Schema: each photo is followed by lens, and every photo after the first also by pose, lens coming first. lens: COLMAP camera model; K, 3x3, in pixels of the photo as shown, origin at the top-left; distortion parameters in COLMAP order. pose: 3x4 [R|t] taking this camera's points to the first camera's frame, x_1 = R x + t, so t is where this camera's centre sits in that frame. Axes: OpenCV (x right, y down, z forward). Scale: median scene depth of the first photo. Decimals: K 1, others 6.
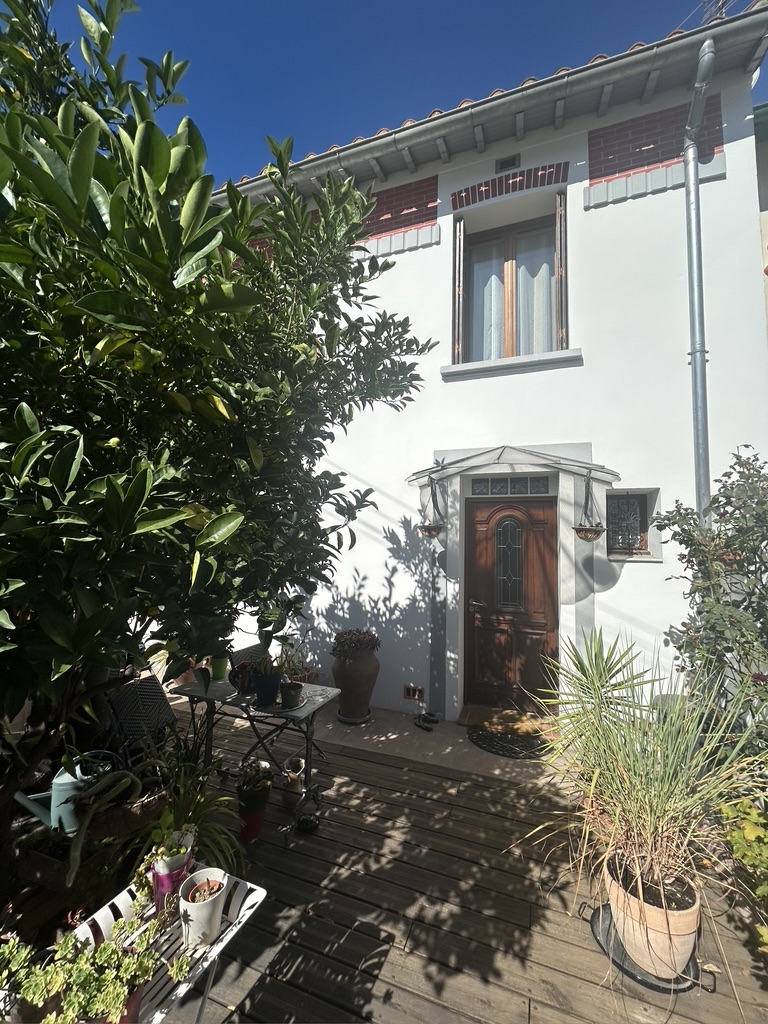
lens RADIAL K [[409.9, 0, 383.9], [0, 409.9, 511.2], [0, 0, 1]] dist [-0.001828, 0.001238]
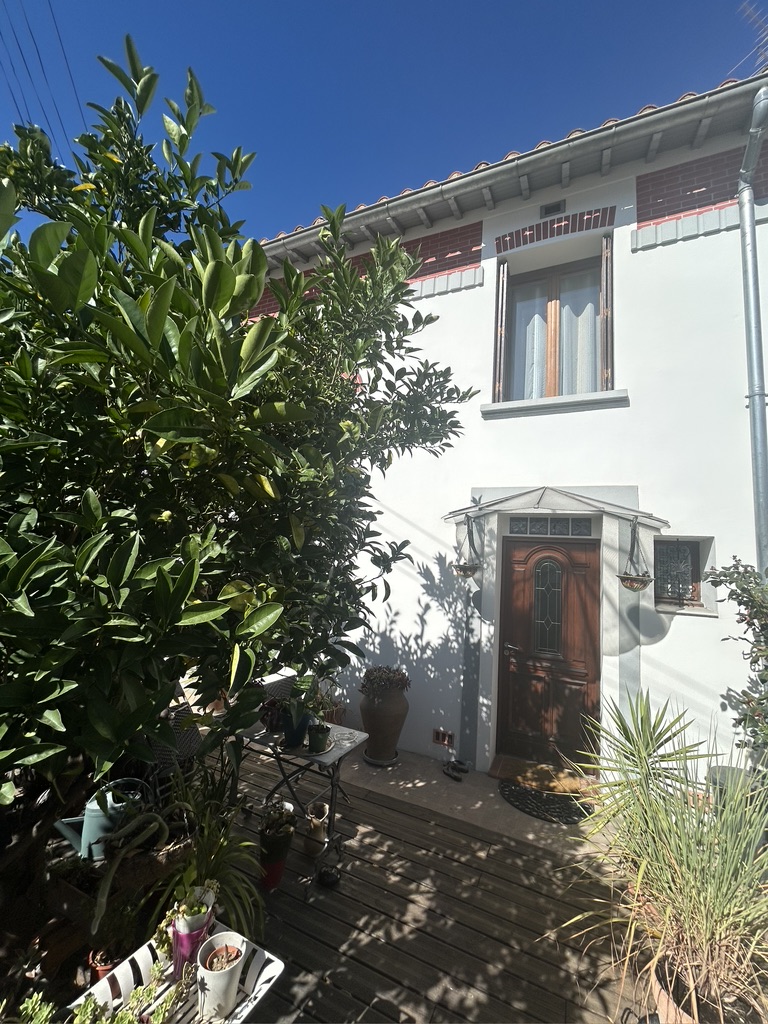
lens RADIAL K [[409.9, 0, 384.3], [0, 409.9, 511.4], [0, 0, 1]] dist [-0.001828, 0.001238]
pose [[0.995827, 0.034658, -0.084430, -0.002640], [-0.039444, 0.997669, -0.055688, -0.031666], [0.082303, 0.058786, 0.994872, -0.000860]]
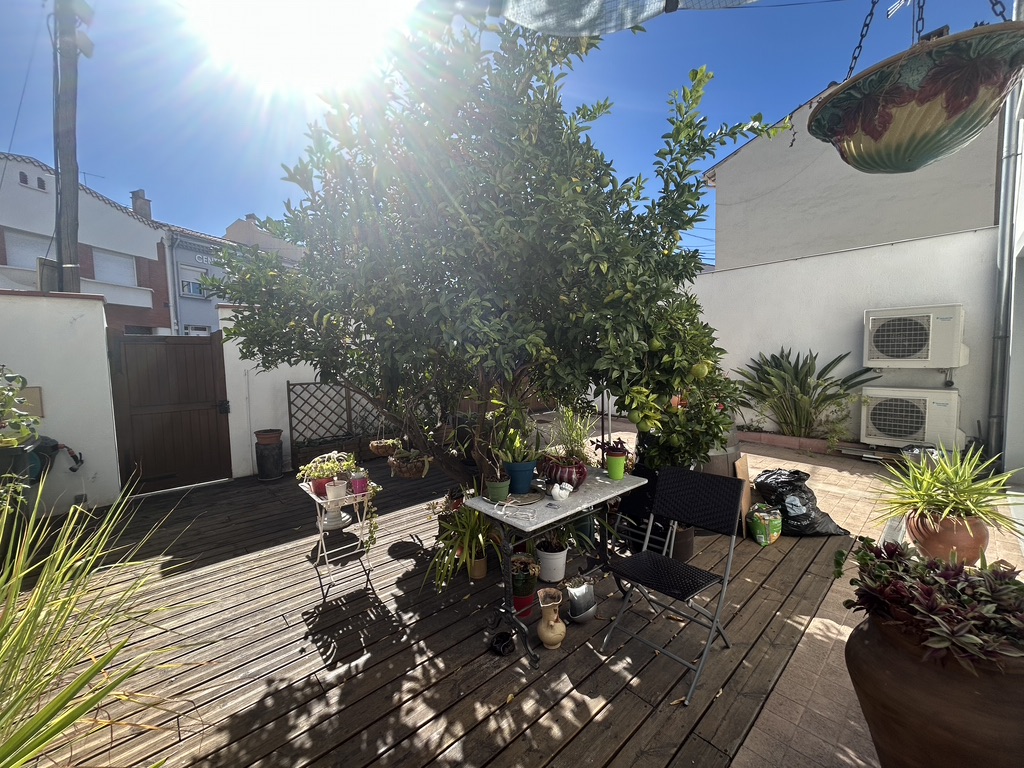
lens RADIAL K [[409.9, 0, 509.3], [0, 409.9, 385.2], [0, 0, 1]] dist [-0.001828, 0.001238]
pose [[-0.457724, 0.042820, -0.888063, 0.359495], [0.085308, 0.996346, 0.004071, 0.149276], [0.884992, -0.073895, -0.459704, 0.954291]]
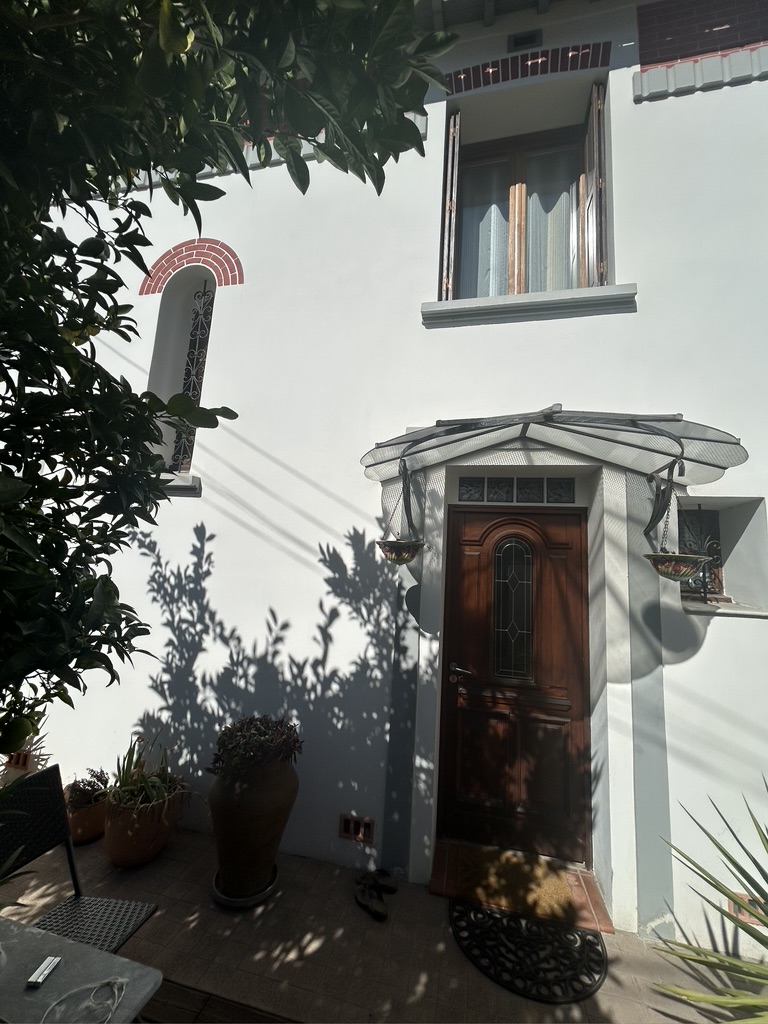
lens RADIAL K [[409.9, 0, 385.0], [0, 409.9, 512.9], [0, 0, 1]] dist [-0.001828, 0.001238]
pose [[0.990279, 0.053976, 0.128195, 0.016205], [-0.046225, 0.996962, -0.062688, 0.031811], [-0.131189, 0.056153, 0.989766, 0.439130]]
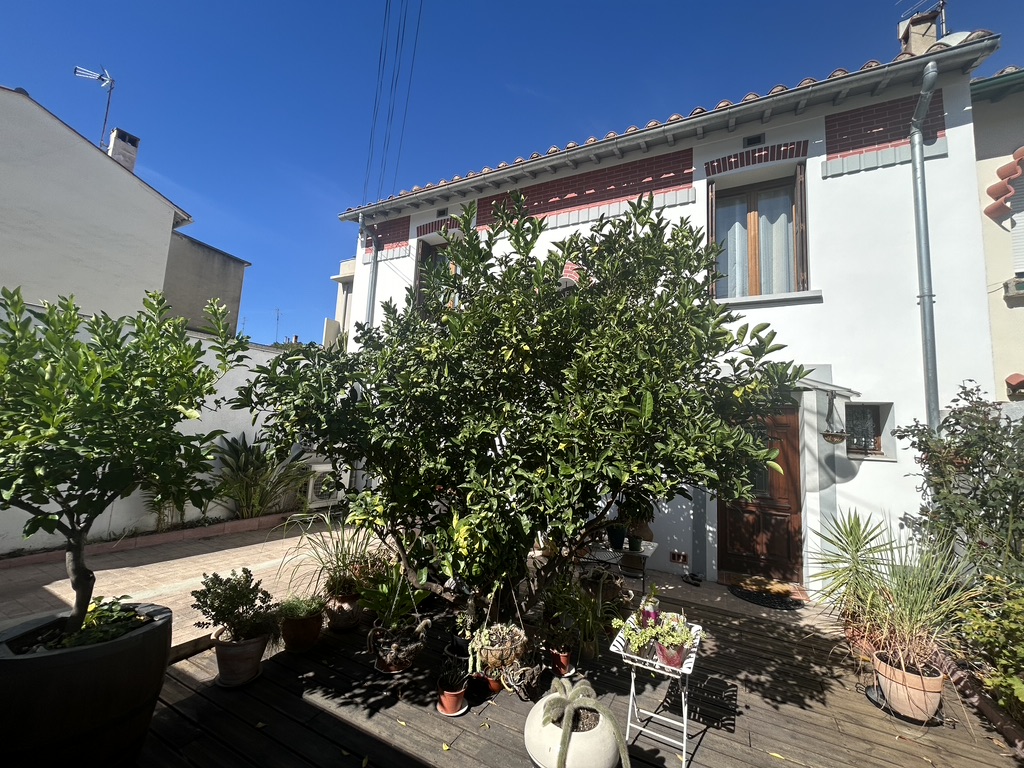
lens RADIAL K [[409.9, 0, 509.0], [0, 409.9, 381.7], [0, 0, 1]] dist [-0.001828, 0.001238]
pose [[0.992792, 0.013873, -0.119042, -0.340999], [-0.017488, 0.999416, -0.029373, -0.061109], [0.118565, 0.031243, 0.992455, -0.382773]]
